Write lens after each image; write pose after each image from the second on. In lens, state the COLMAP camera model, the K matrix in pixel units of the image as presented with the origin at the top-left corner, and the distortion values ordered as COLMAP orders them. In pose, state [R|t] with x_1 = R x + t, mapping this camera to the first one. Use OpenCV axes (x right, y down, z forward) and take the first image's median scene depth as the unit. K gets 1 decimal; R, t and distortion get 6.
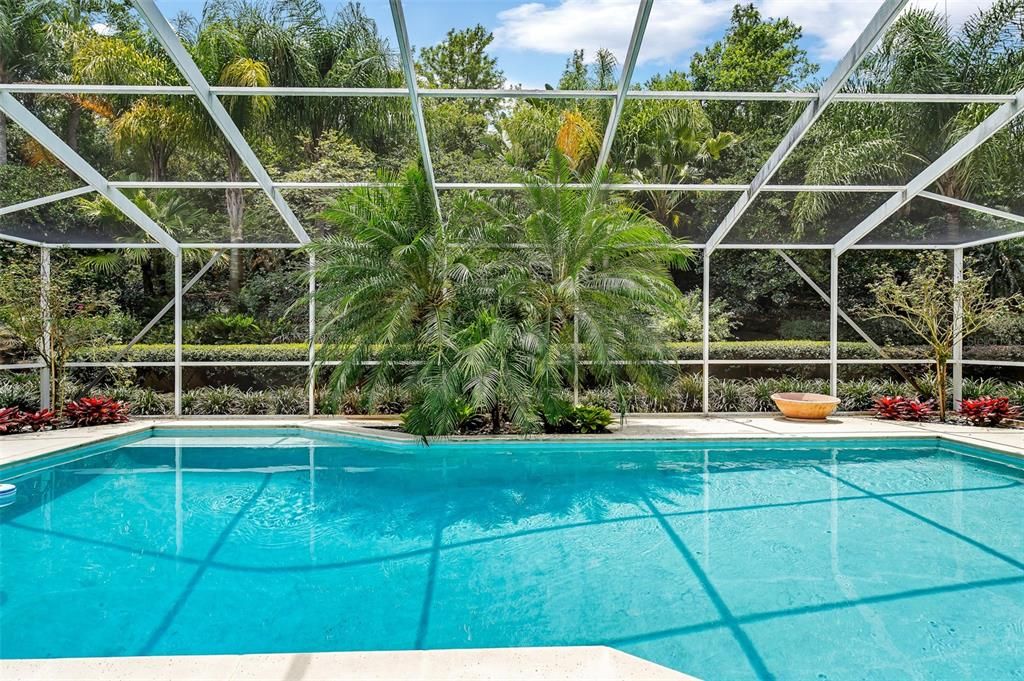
lens RADIAL K [[558.5, 0, 513.8], [0, 558.5, 339.1], [0, 0, 1]] dist [0.002758, -0.000104]
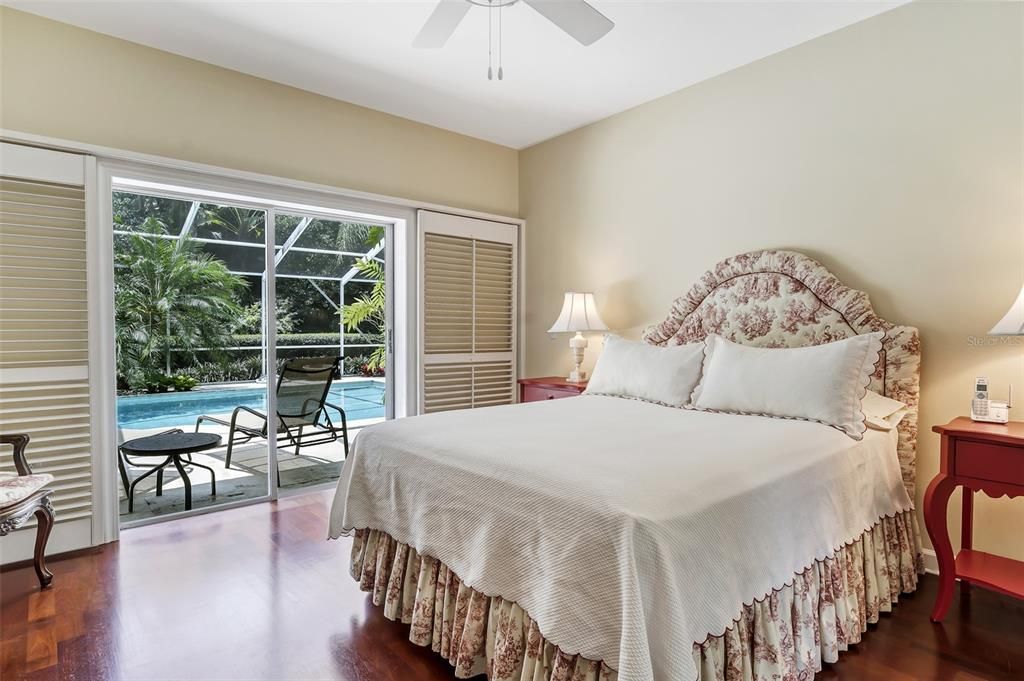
lens RADIAL K [[561.3, 0, 512.0], [0, 561.3, 340.5], [0, 0, 1]] dist [-0.013642, -0.000169]
pose [[0.784251, -0.010618, 0.620353, -0.089290], [-0.002937, 0.999779, 0.020826, -0.014147], [-0.620437, -0.018155, 0.784046, -0.698751]]
